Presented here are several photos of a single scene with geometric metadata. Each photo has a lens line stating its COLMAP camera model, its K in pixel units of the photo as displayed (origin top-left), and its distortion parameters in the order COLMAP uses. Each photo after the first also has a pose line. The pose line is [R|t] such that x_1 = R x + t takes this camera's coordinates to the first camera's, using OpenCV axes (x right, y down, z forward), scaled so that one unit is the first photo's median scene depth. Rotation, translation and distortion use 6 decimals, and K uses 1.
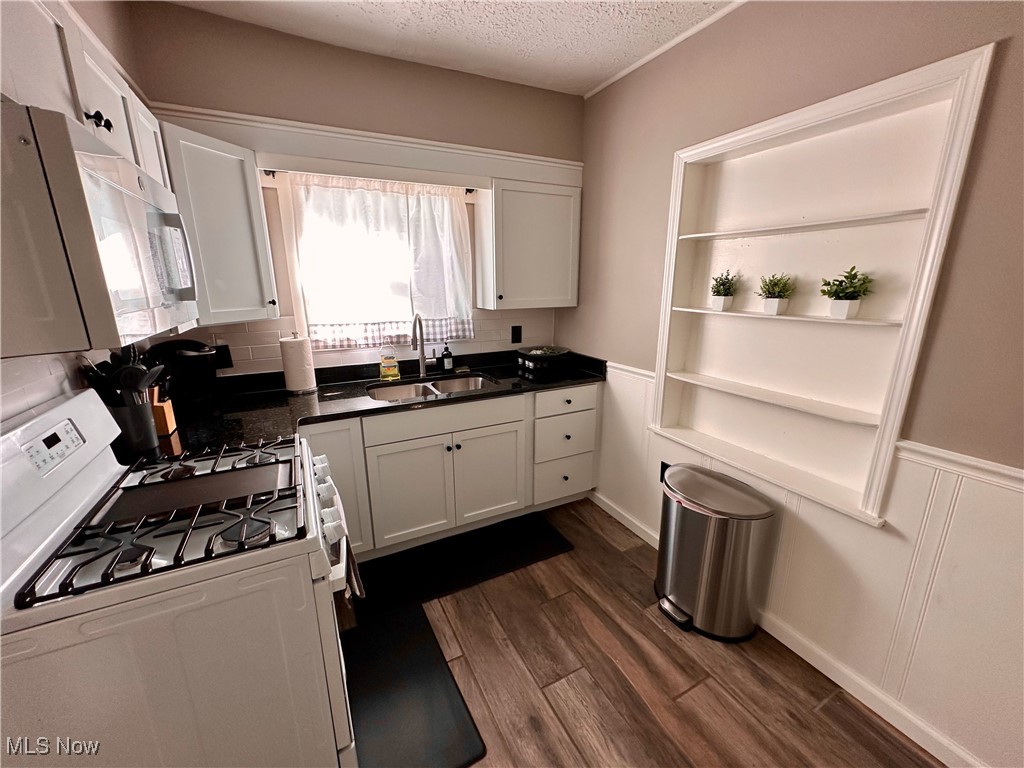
lens RADIAL K [[410.1, 0, 512.5], [0, 410.1, 384.2], [0, 0, 1]] dist [-0.001232, 0.000282]
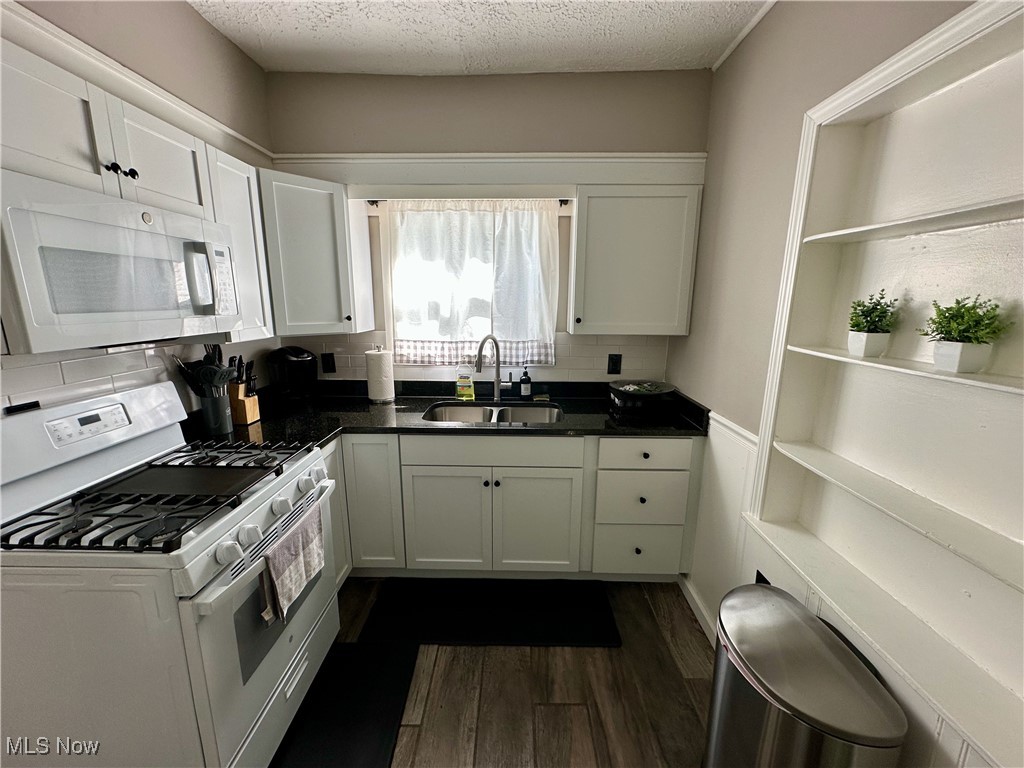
lens RADIAL K [[410.1, 0, 512.1], [0, 410.1, 384.4], [0, 0, 1]] dist [-0.001232, 0.000282]
pose [[0.883371, 0.106699, -0.456368, 0.287682], [-0.126078, 0.991946, -0.012125, -0.057172], [0.451399, 0.068249, 0.889708, 0.201994]]
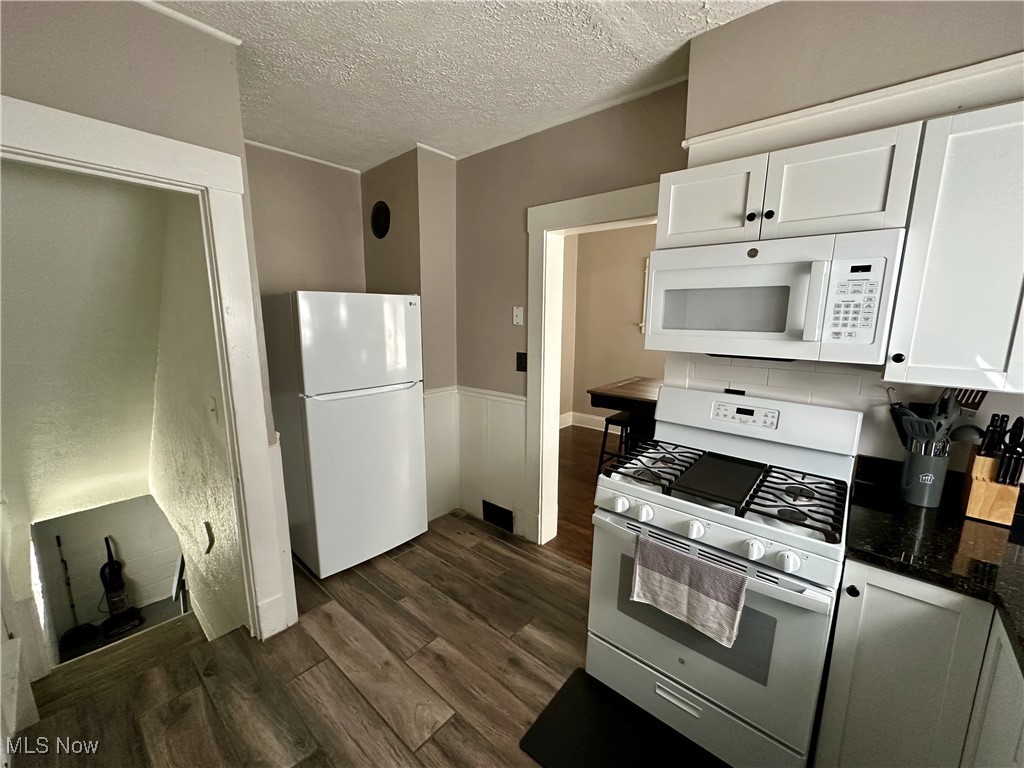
lens RADIAL K [[410.1, 0, 510.7], [0, 410.1, 384.7], [0, 0, 1]] dist [-0.001232, 0.000282]
pose [[-0.931666, 0.059483, -0.358413, 0.178995], [-0.093091, 0.914489, 0.393755, -0.248231], [0.351187, 0.400213, -0.846462, 0.932913]]
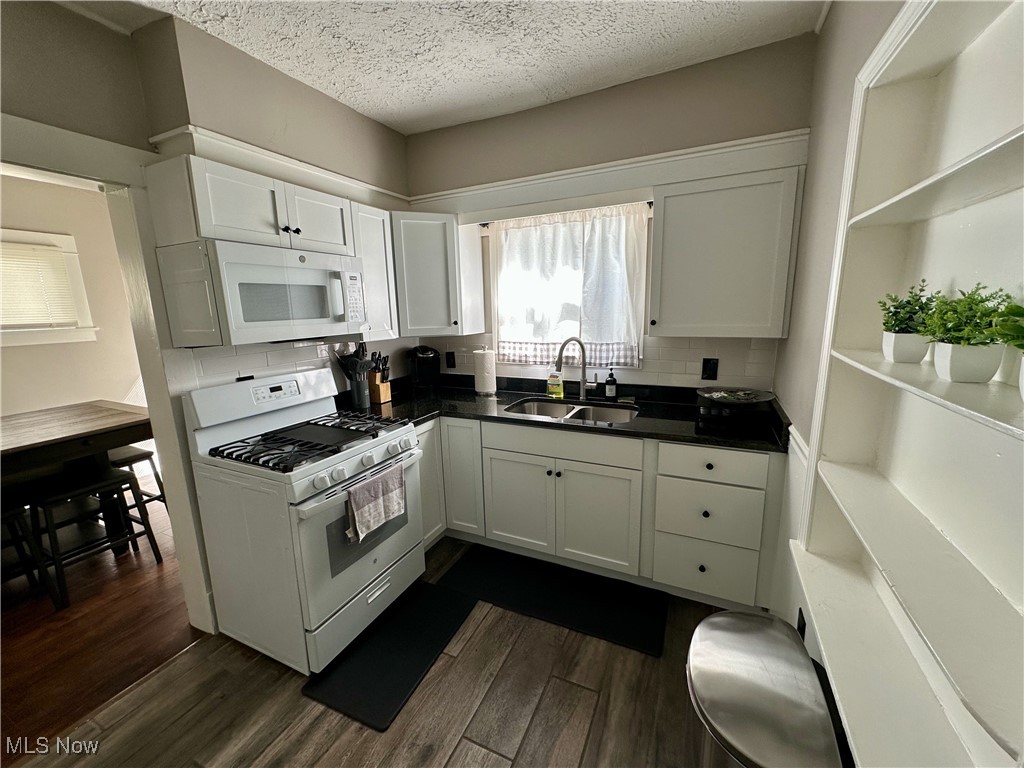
lens RADIAL K [[410.1, 0, 512.0], [0, 410.1, 384.7], [0, 0, 1]] dist [-0.001232, 0.000282]
pose [[0.607941, 0.142254, -0.781135, 0.535796], [-0.174411, 0.983716, 0.043406, -0.080301], [0.774589, 0.109851, 0.622852, 0.289498]]
